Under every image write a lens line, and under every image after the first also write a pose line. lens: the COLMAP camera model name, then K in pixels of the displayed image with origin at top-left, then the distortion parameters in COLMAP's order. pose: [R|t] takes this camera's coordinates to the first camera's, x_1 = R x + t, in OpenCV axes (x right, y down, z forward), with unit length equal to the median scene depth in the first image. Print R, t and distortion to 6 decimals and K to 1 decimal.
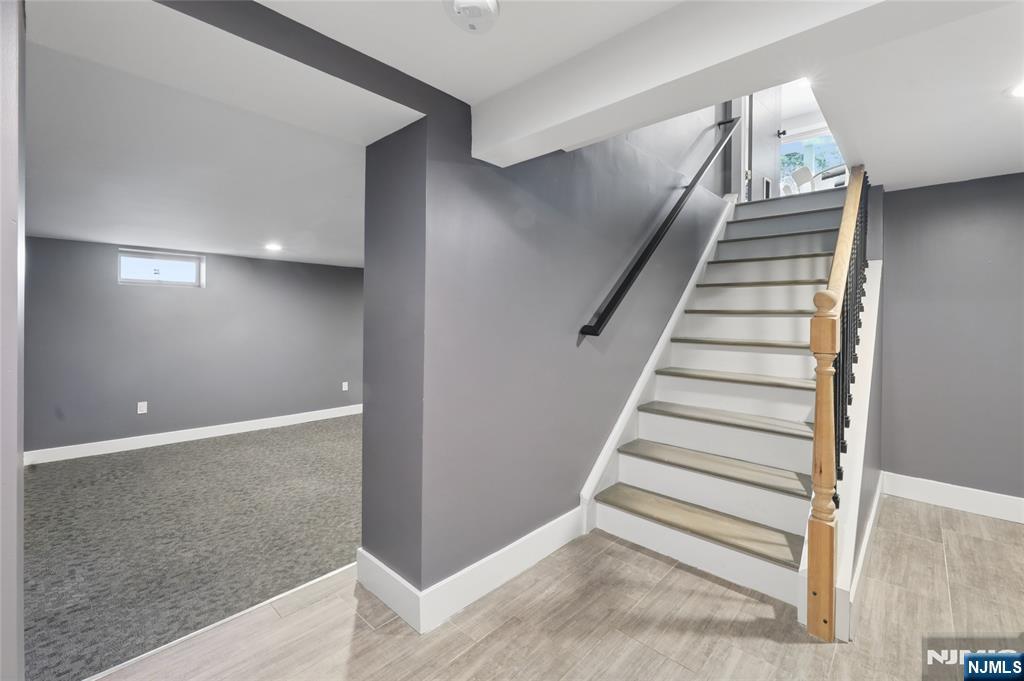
lens RADIAL K [[414.0, 0, 509.7], [0, 414.0, 329.2], [0, 0, 1]] dist [-0.001249, -0.000742]
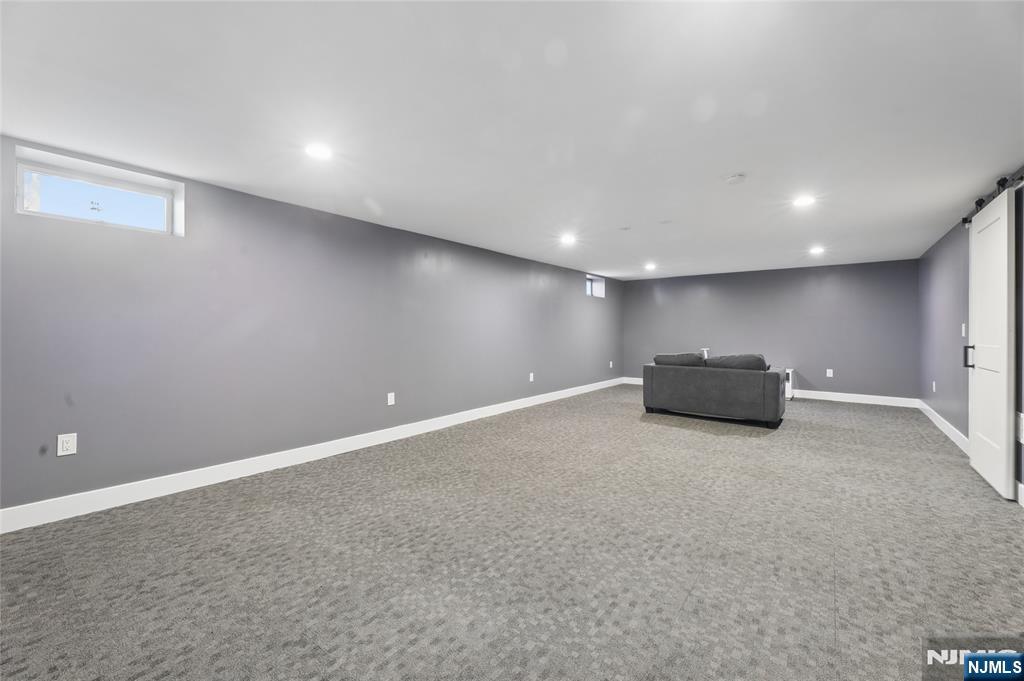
lens RADIAL K [[414.0, 0, 516.5], [0, 414.0, 336.5], [0, 0, 1]] dist [-0.001249, -0.000742]
pose [[0.996797, -0.006938, 0.079666, -0.390804], [0.007728, 0.999924, -0.009610, 0.067621], [-0.079593, 0.010195, 0.996775, 0.469124]]
